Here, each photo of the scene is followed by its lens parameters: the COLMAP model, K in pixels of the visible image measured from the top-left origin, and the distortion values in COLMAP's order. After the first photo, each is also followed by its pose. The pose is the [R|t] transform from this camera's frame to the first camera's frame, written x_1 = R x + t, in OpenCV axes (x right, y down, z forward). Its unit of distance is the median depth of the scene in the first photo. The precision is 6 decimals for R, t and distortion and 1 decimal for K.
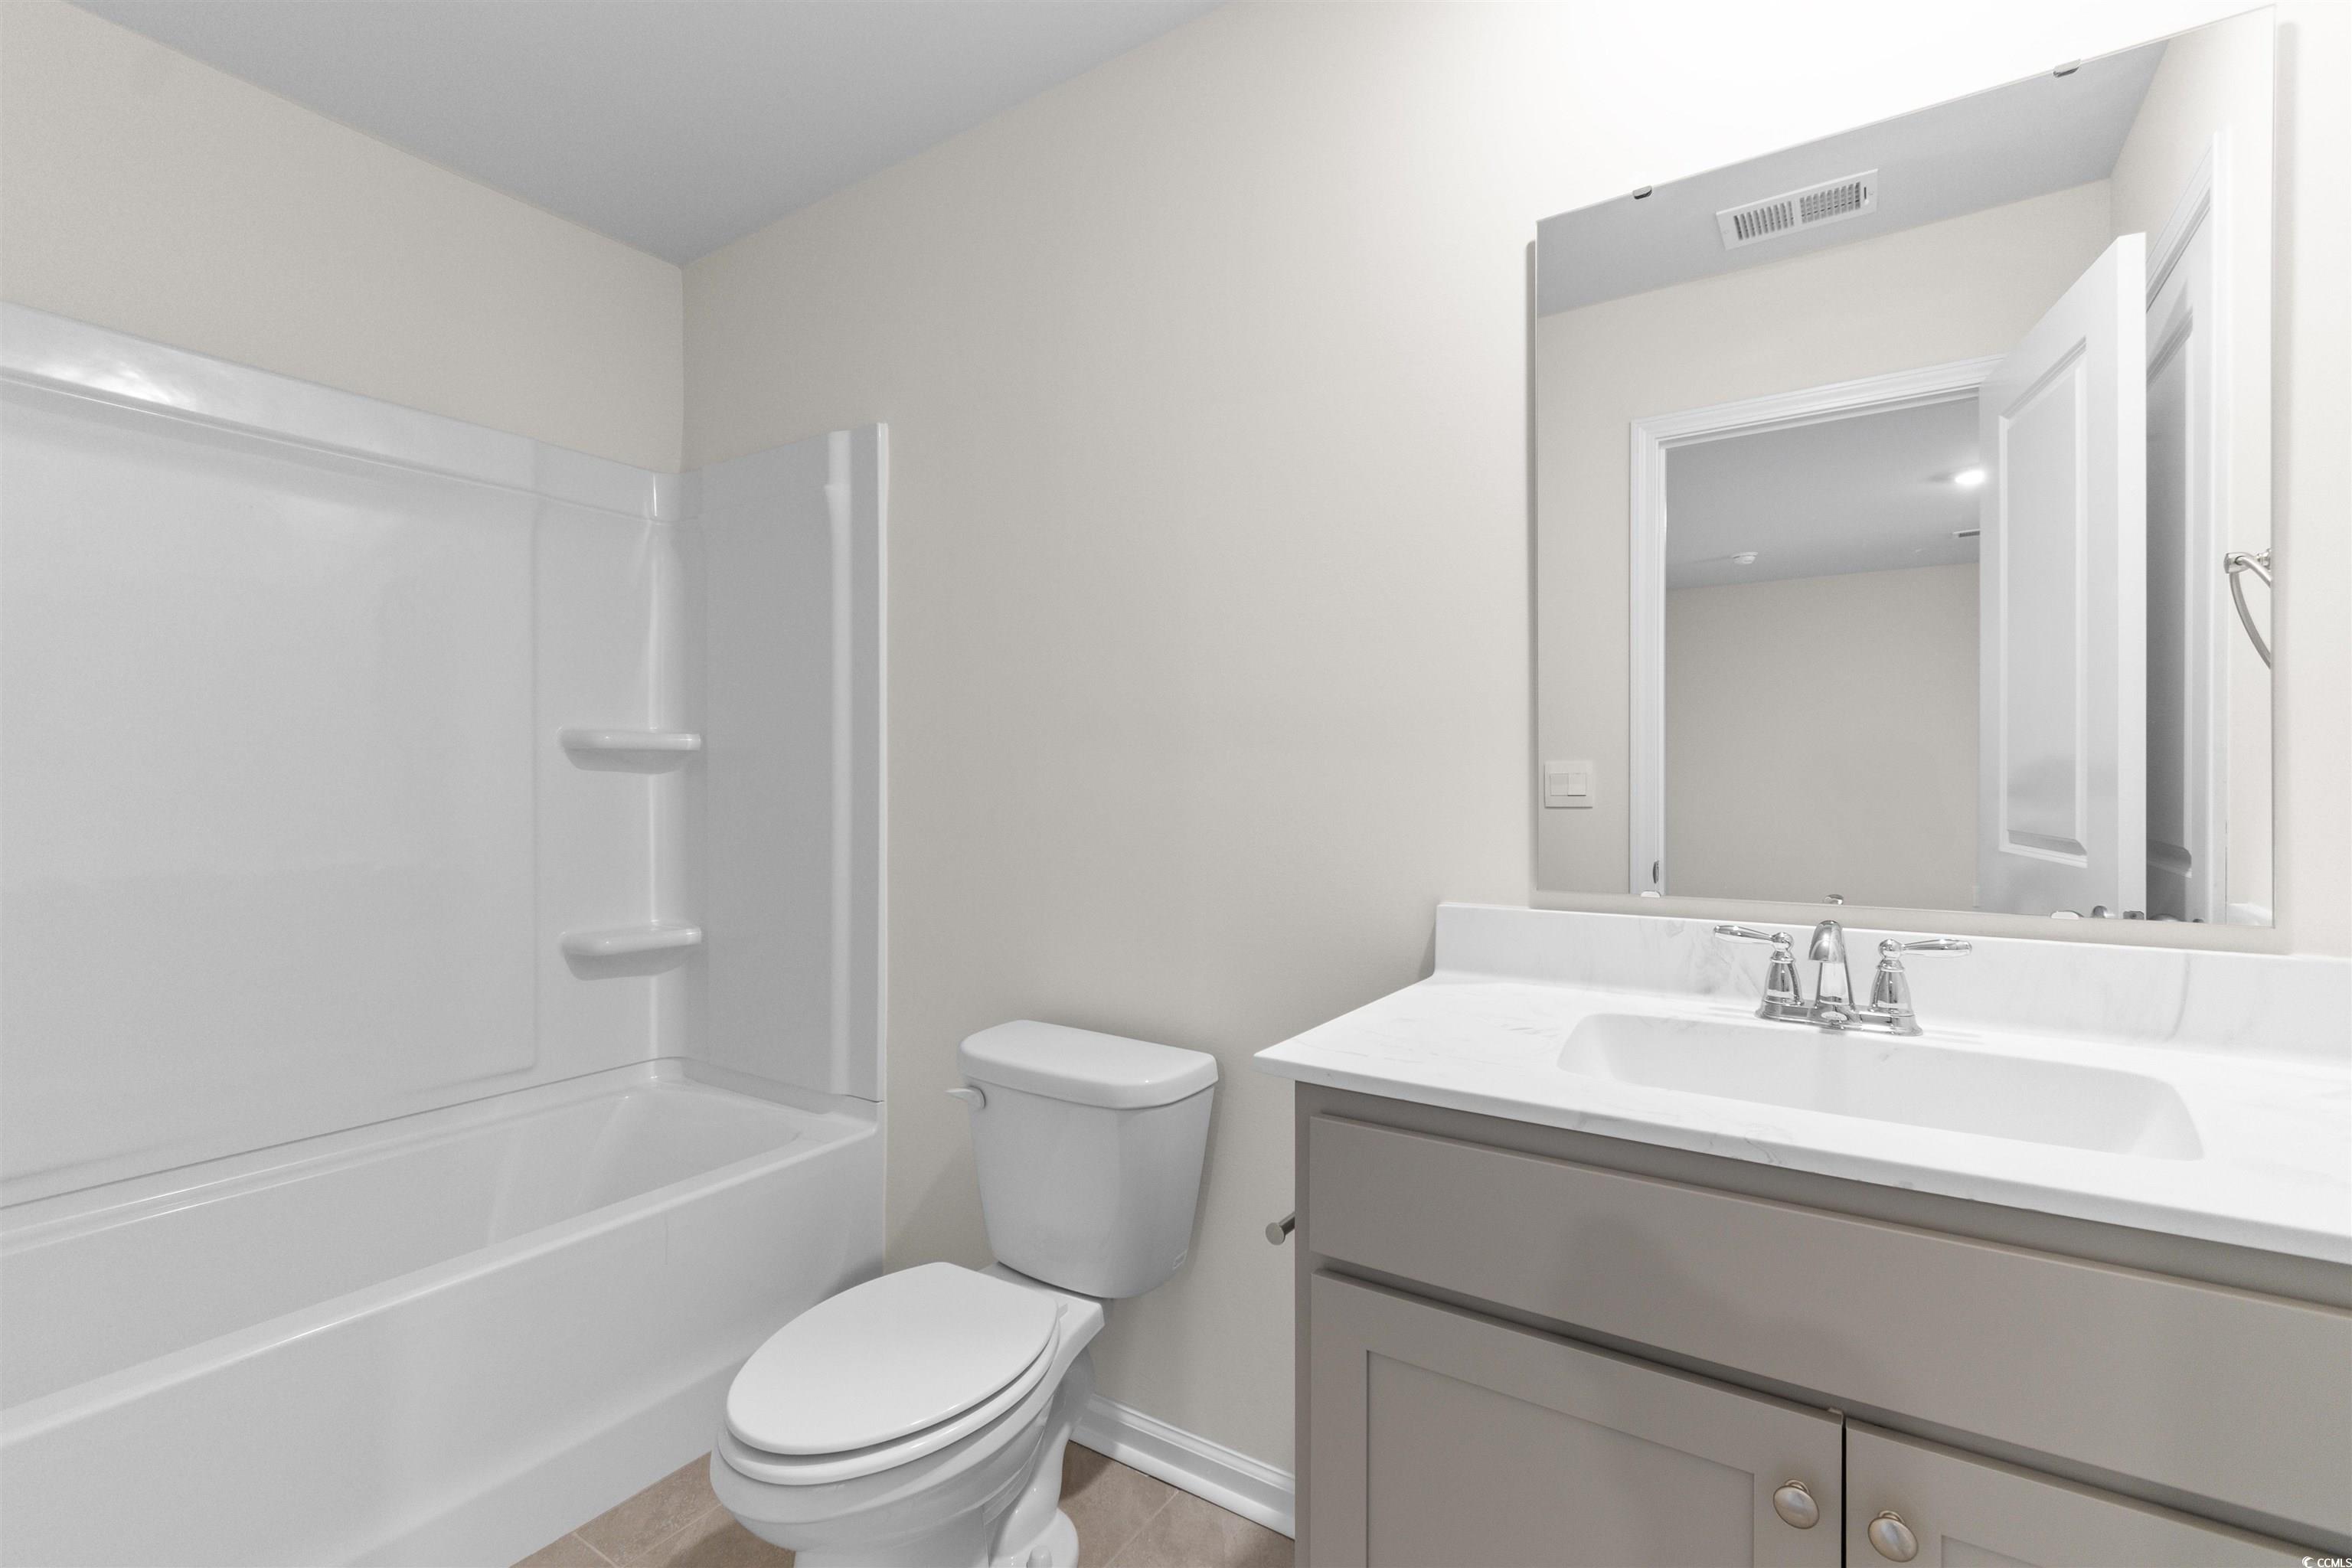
lens RADIAL K [[1036.5, 0, 1175.9], [0, 1036.5, 784.1], [0, 0, 1]] dist [0.006944, -0.000245]
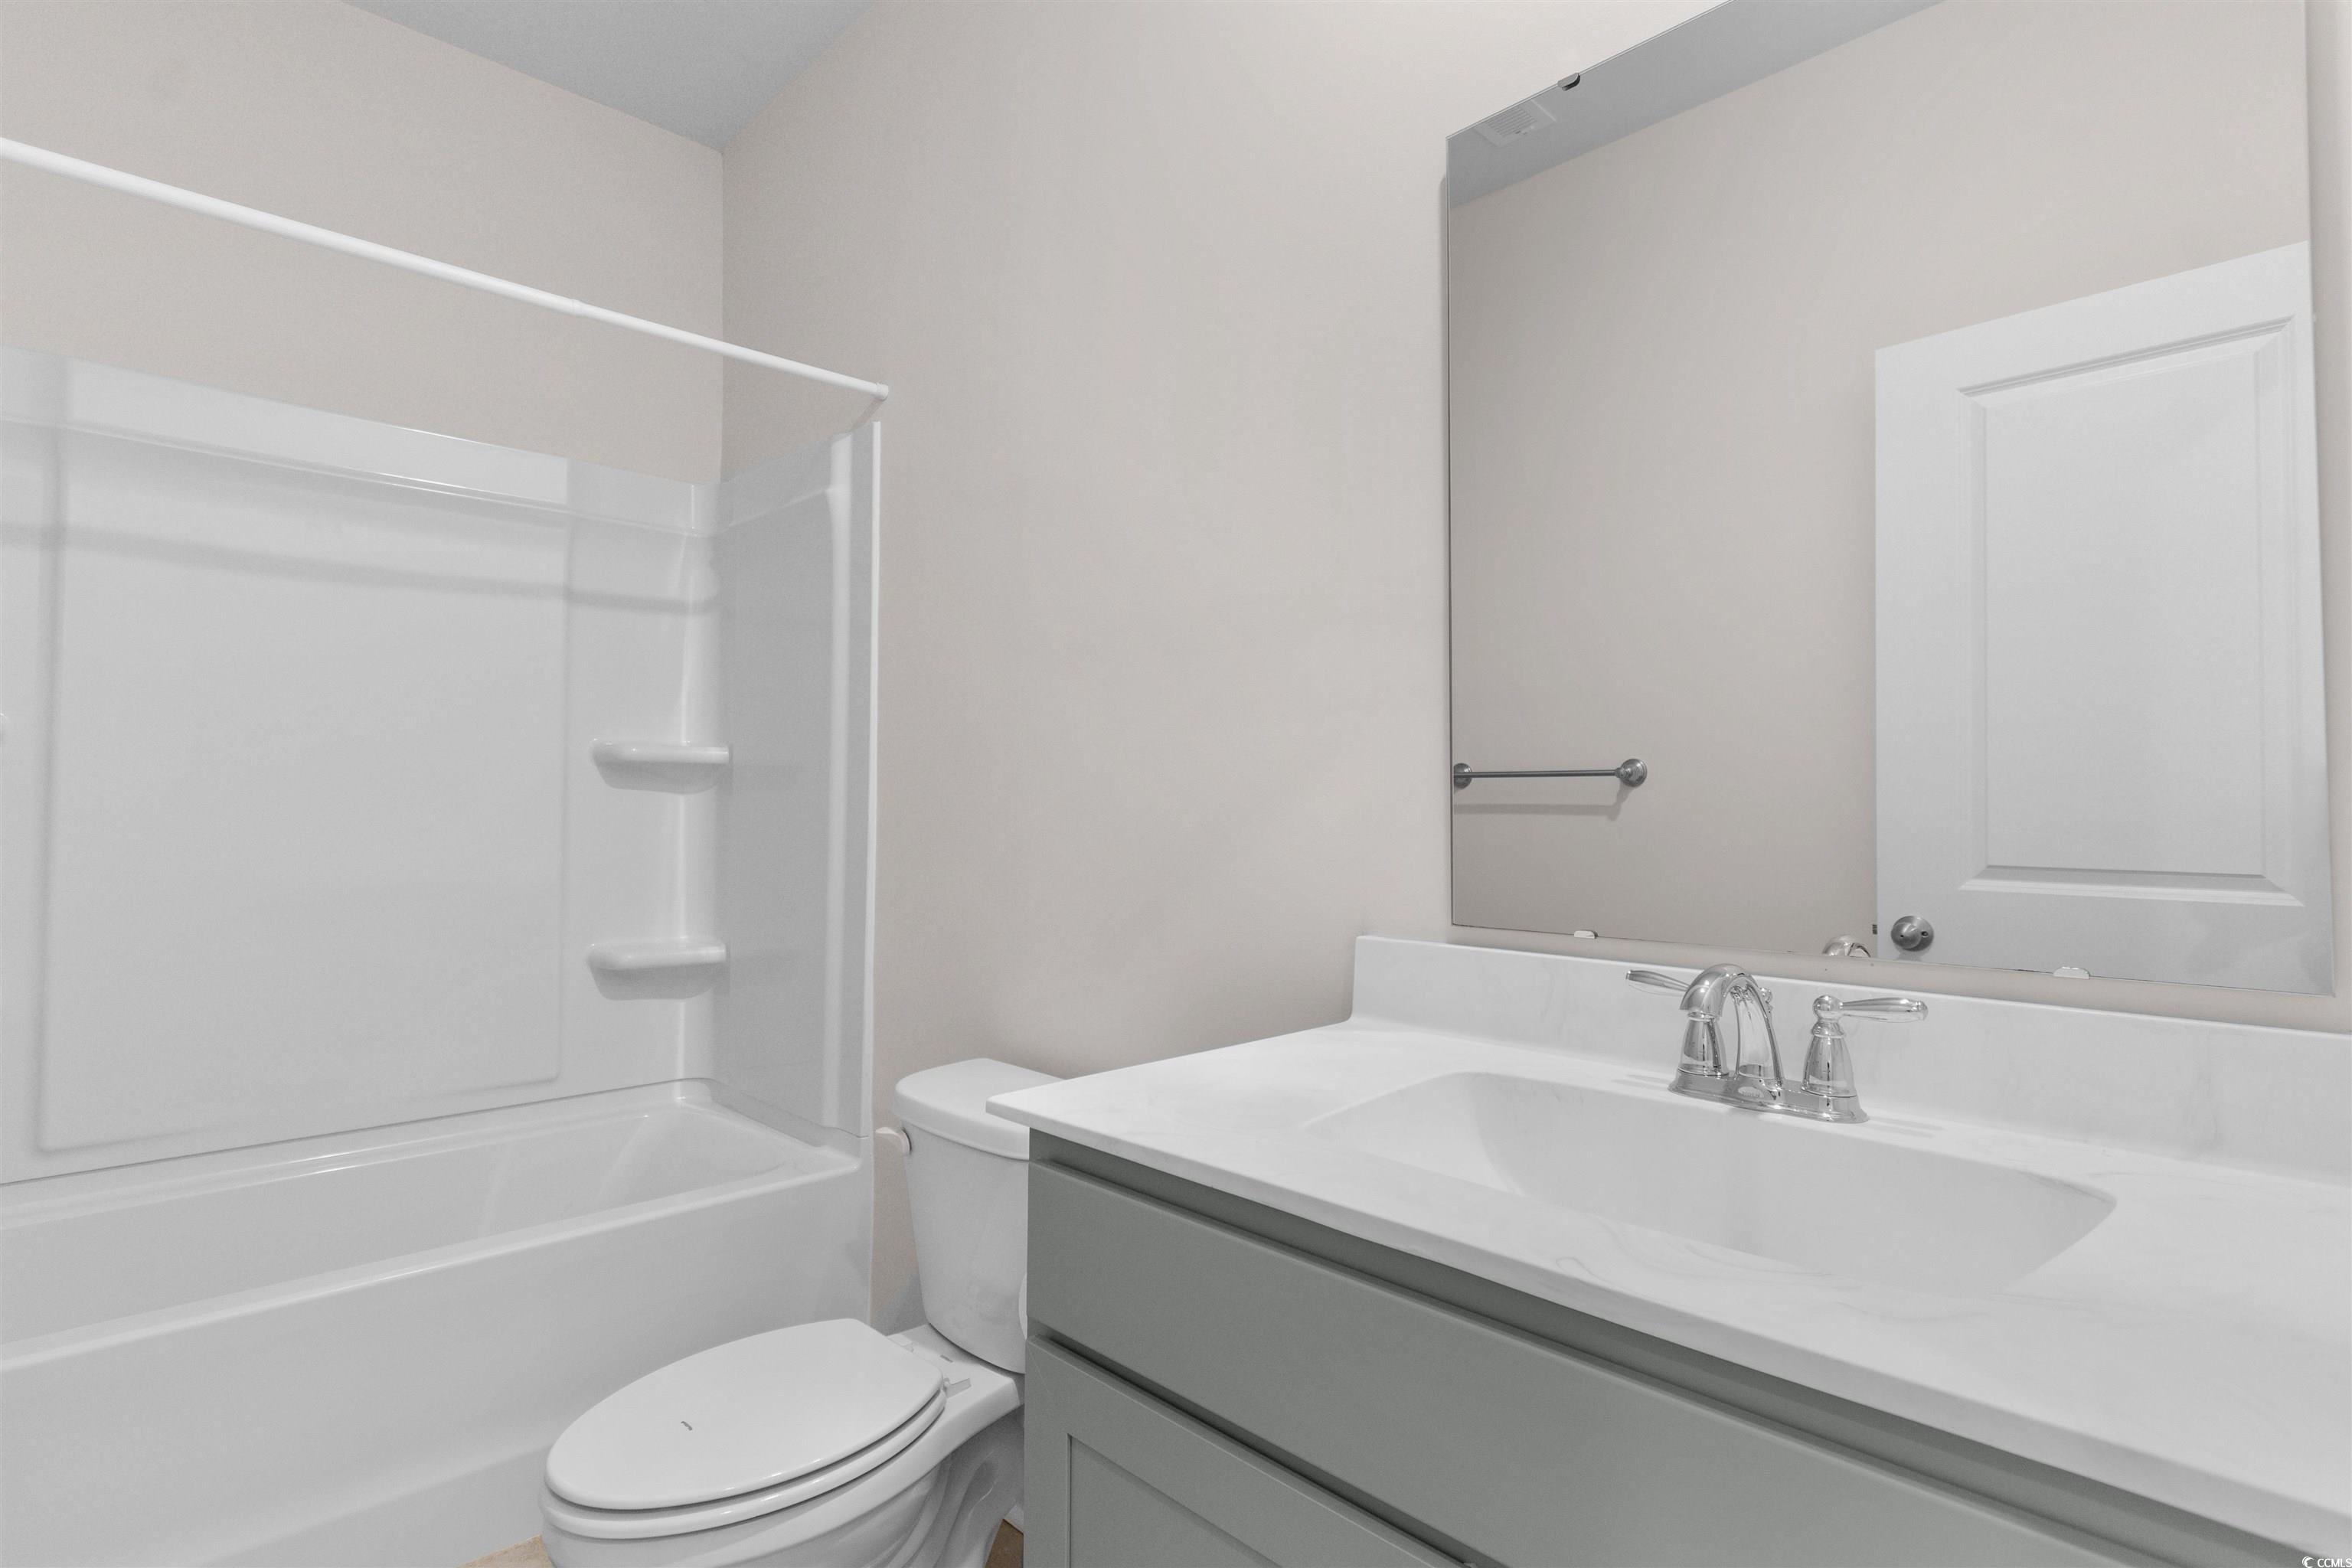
lens RADIAL K [[1153.7, 0, 1174.3], [0, 1153.7, 768.7], [0, 0, 1]] dist [0.011435, 0.000777]
pose [[0.977101, -0.001256, -0.212774, 0.322945], [-0.006002, 0.999422, -0.033461, 0.011299], [0.212693, 0.033972, 0.976528, 0.046990]]
